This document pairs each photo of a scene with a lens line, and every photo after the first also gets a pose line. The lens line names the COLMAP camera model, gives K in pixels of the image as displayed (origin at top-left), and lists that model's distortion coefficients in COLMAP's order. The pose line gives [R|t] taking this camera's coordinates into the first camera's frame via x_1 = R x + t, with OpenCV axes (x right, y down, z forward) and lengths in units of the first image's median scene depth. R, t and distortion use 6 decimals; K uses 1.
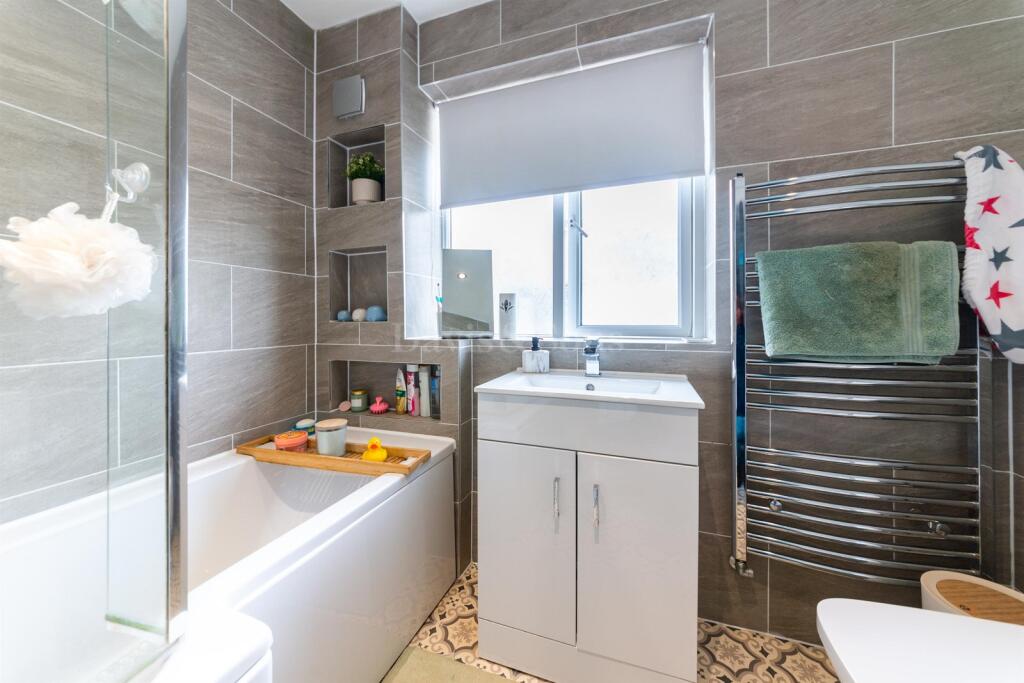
lens RADIAL K [[356.8, 0, 515.3], [0, 356.8, 322.7], [0, 0, 1]] dist [-0.004180, 0.000934]
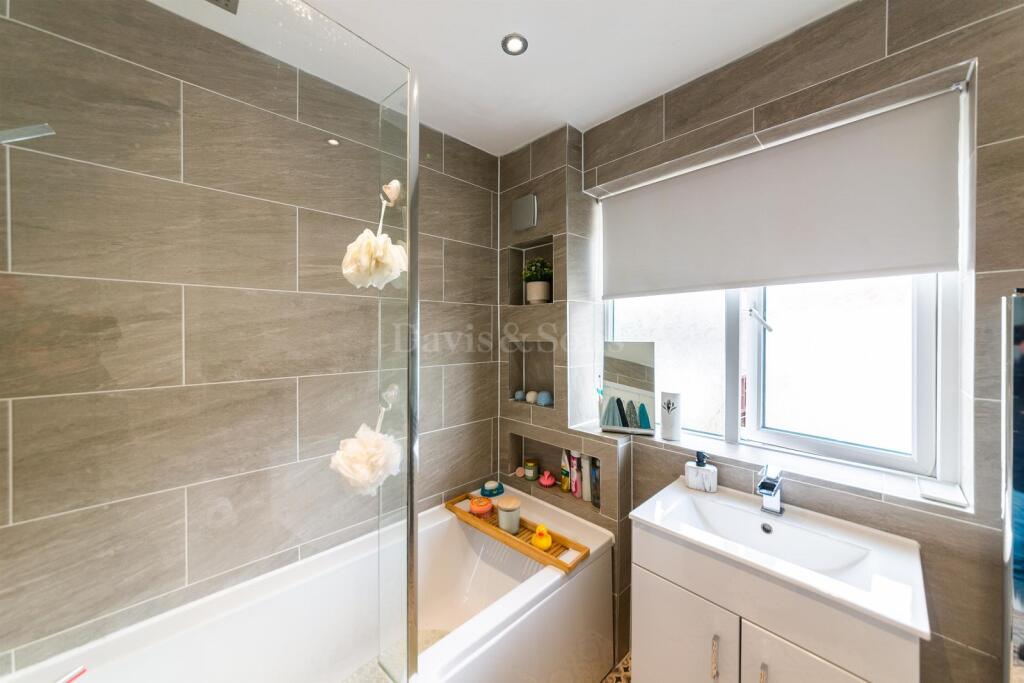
lens RADIAL K [[356.8, 0, 519.2], [0, 356.8, 335.5], [0, 0, 1]] dist [-0.004180, 0.000934]
pose [[0.894002, 0.007023, -0.448008, 0.047765], [-0.004021, 0.999963, 0.007651, -0.267361], [0.448045, -0.005039, 0.893997, -0.056406]]
